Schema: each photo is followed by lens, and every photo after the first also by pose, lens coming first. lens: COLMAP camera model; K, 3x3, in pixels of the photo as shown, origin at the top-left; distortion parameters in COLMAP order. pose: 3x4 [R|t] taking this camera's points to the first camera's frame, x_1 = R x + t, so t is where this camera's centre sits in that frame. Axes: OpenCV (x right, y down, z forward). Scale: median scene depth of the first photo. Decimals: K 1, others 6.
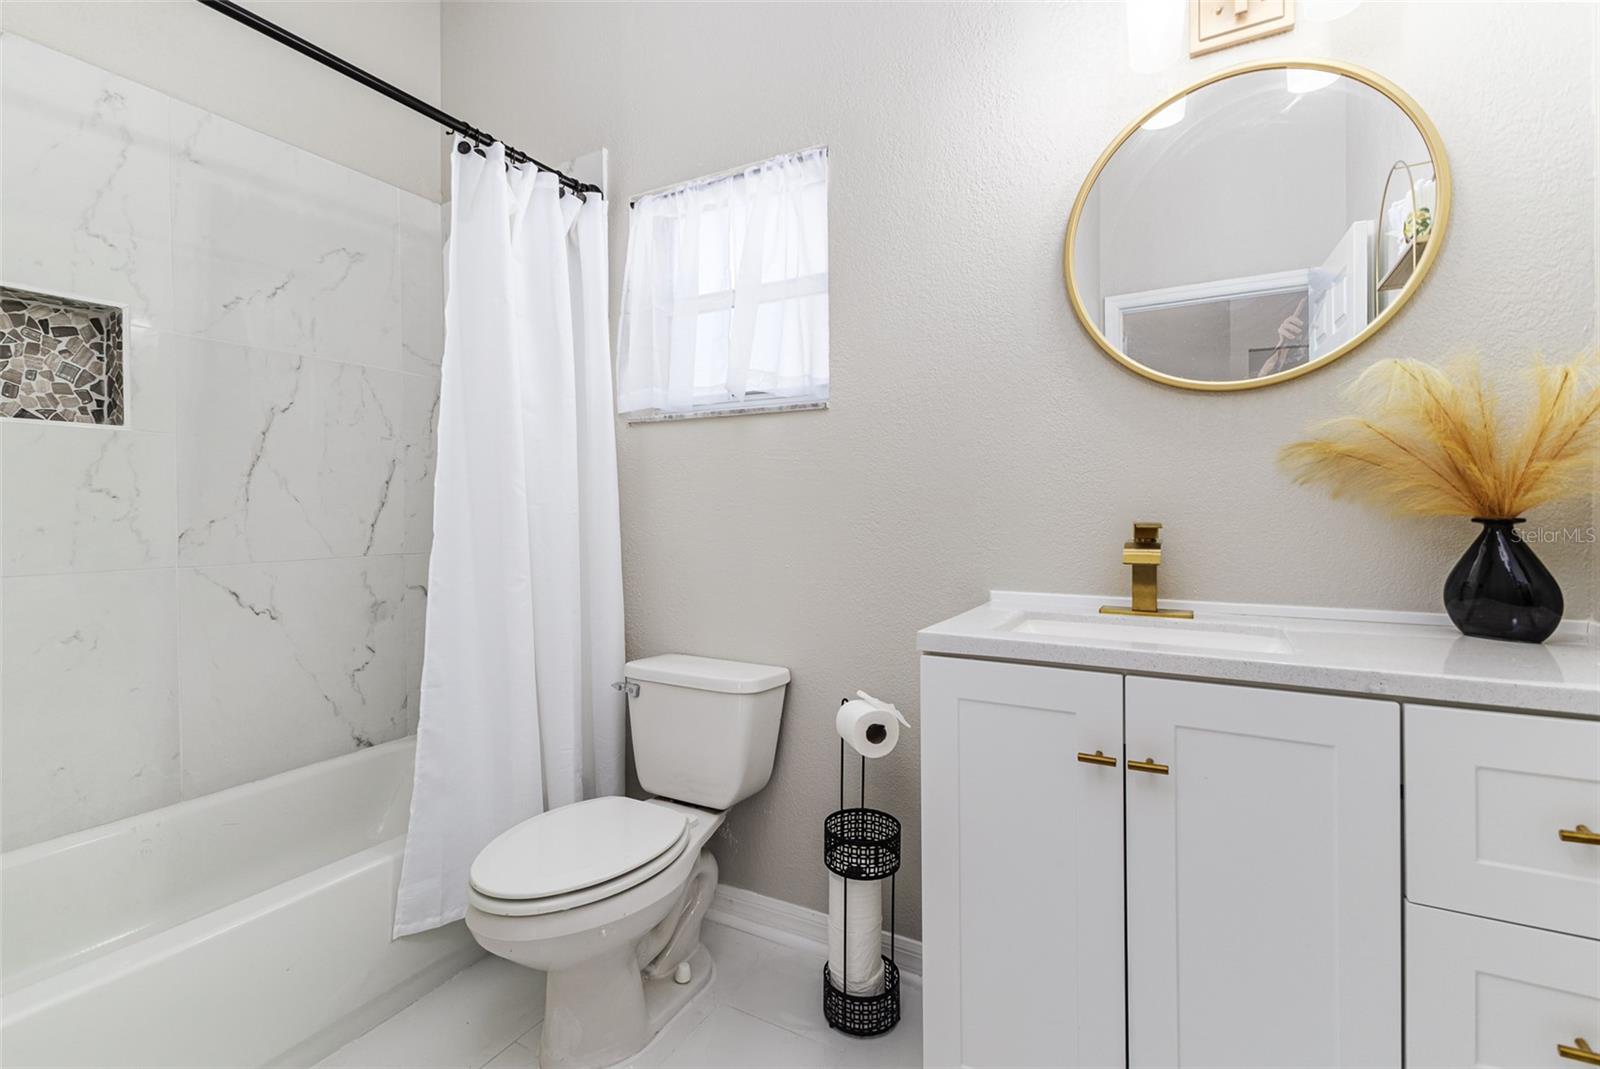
lens RADIAL K [[710.6, 0, 798.5], [0, 710.6, 516.8], [0, 0, 1]] dist [0.012233, -0.000040]
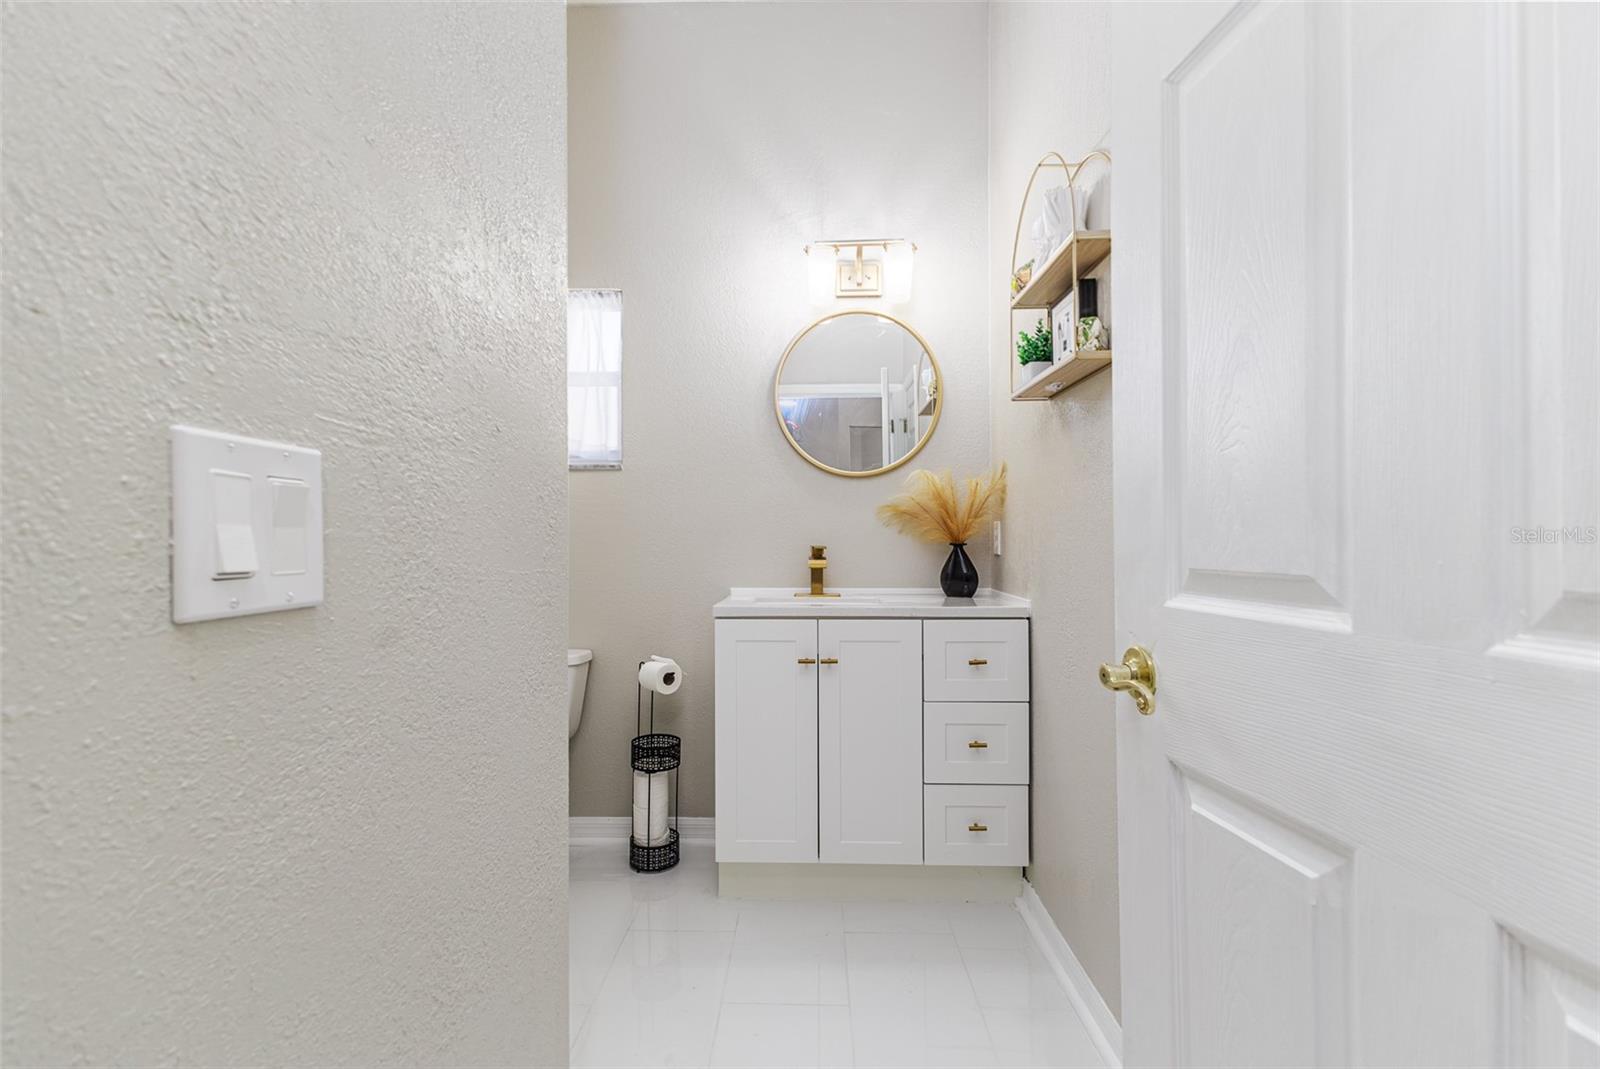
lens RADIAL K [[705.7, 0, 797.2], [0, 705.7, 529.4], [0, 0, 1]] dist [0.001748, 0.000010]
pose [[0.878401, 0.011944, 0.477776, -0.422902], [0.000325, 0.999672, -0.025589, 0.012385], [-0.477925, 0.022633, 0.878109, -0.565018]]
